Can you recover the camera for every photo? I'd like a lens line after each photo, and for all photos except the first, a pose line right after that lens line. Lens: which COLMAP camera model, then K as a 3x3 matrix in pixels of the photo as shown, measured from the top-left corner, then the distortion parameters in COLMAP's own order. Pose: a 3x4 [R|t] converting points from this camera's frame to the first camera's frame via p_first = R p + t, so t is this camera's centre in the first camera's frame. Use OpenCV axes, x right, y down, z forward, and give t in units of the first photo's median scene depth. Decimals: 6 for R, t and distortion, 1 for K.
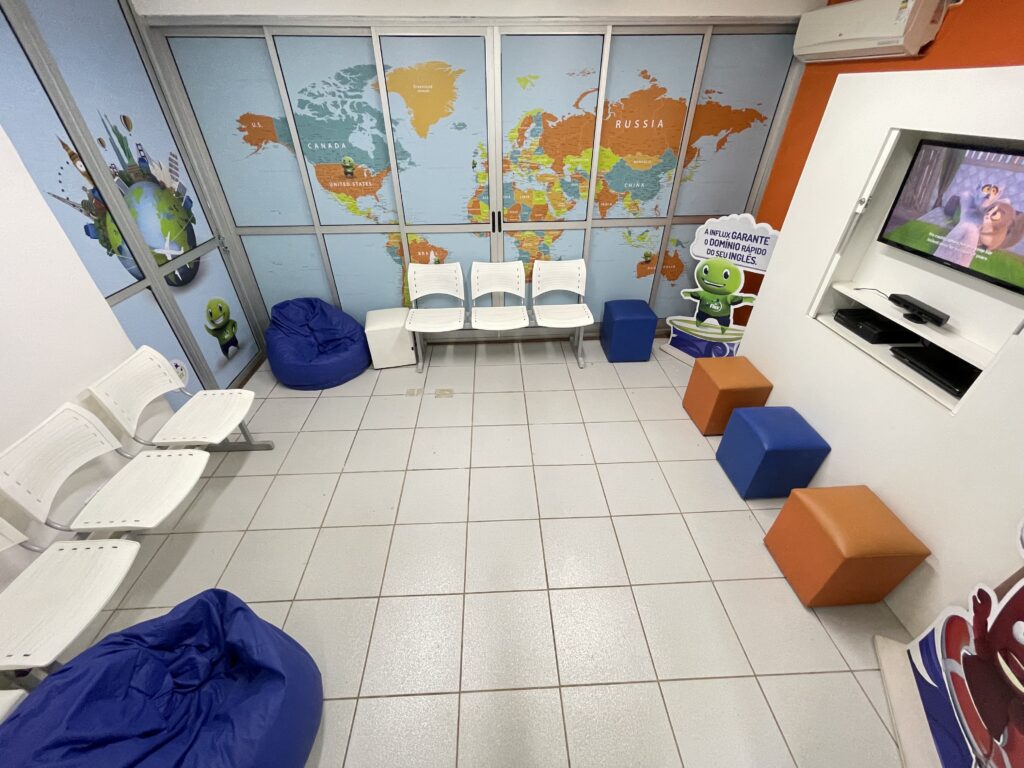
lens RADIAL K [[412.9, 0, 512.0], [0, 412.9, 386.2], [0, 0, 1]] dist [0.001537, 0.000166]
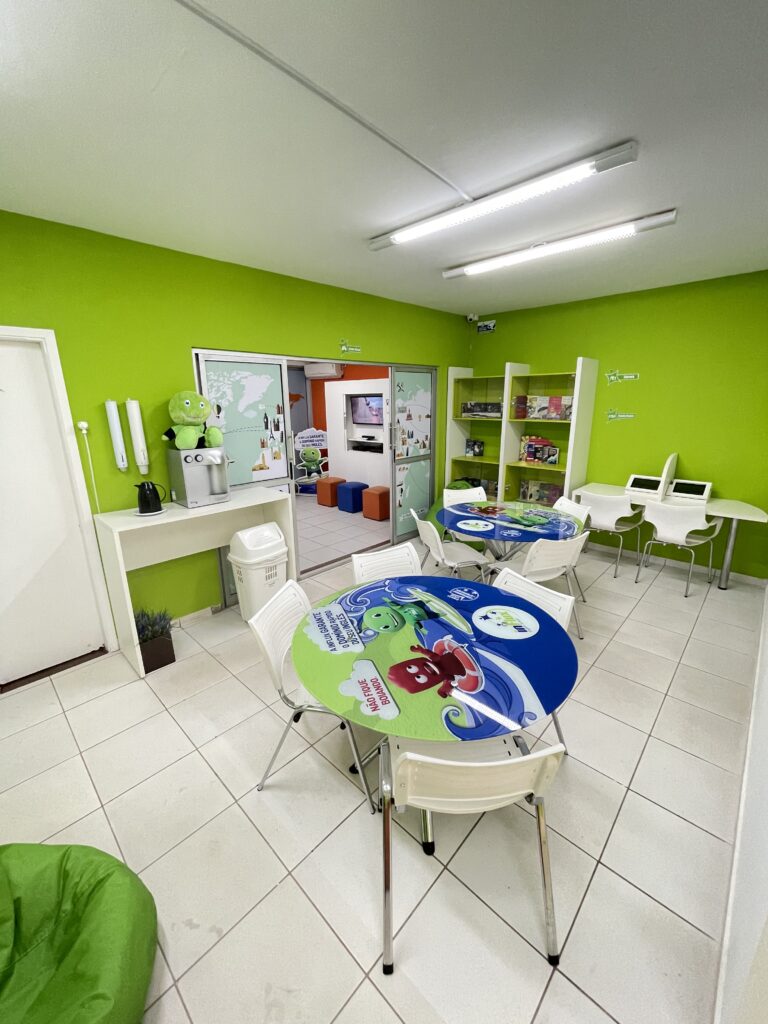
lens RADIAL K [[412.9, 0, 383.5], [0, 412.9, 510.5], [0, 0, 1]] dist [0.001537, 0.000166]
pose [[0.739405, -0.184189, 0.647576, -0.849363], [0.402059, 0.892306, -0.205275, 0.736373], [-0.540026, 0.412146, 0.733831, -0.895455]]
